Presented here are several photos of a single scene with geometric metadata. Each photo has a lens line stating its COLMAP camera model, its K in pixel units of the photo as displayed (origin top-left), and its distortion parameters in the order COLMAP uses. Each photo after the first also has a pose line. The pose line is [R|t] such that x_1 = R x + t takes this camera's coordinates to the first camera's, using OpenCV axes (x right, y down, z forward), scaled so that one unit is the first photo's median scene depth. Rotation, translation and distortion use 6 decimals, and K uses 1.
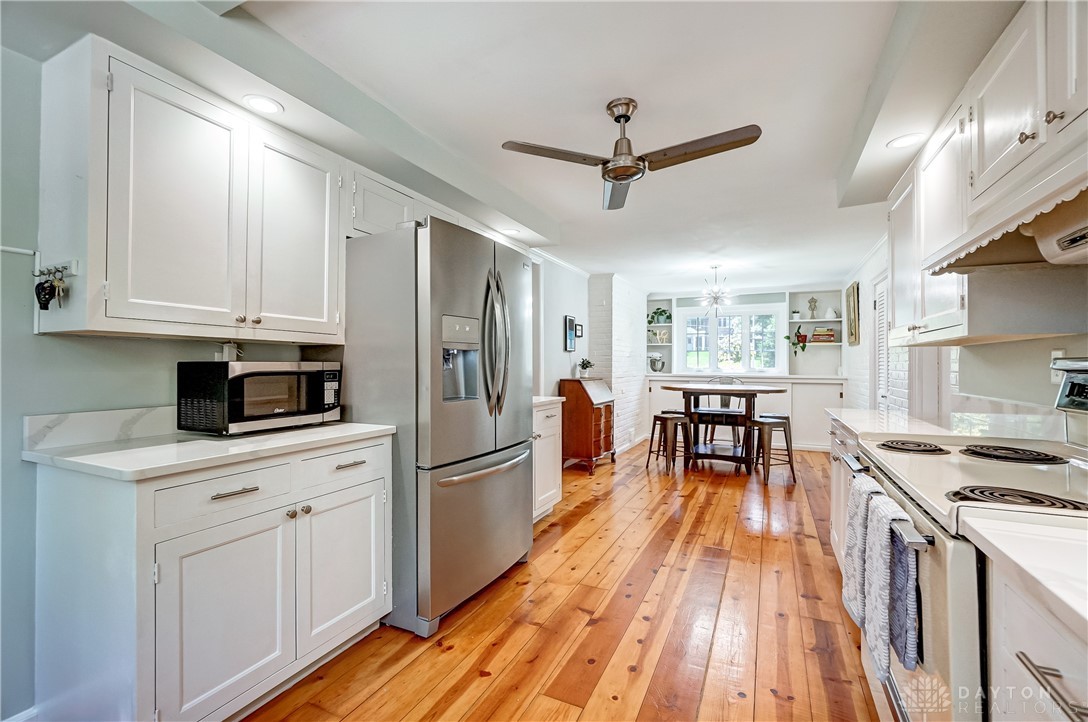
lens RADIAL K [[468.9, 0, 537.8], [0, 468.9, 362.3], [0, 0, 1]] dist [-0.001876, -0.000006]
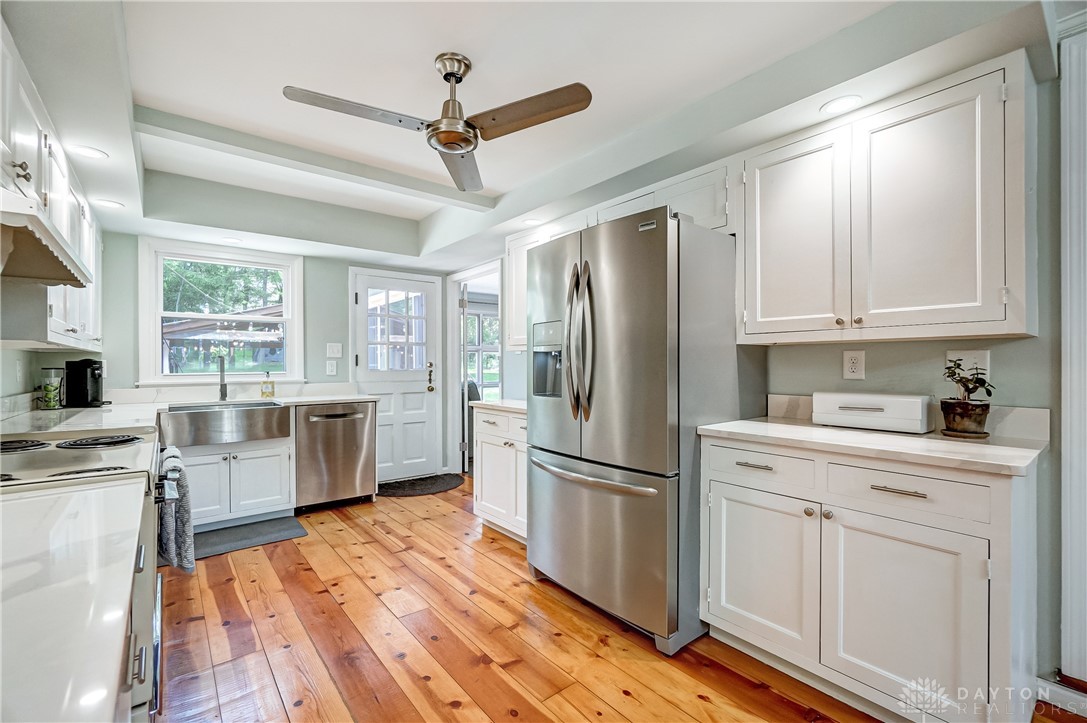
lens RADIAL K [[468.5, 0, 537.3], [0, 468.5, 362.8], [0, 0, 1]] dist [-0.001876, -0.000006]
pose [[-0.422571, -0.000665, -0.906330, 0.864059], [0.008201, 0.999956, -0.004557, 0.004689], [0.906293, -0.009358, -0.422547, 1.453864]]
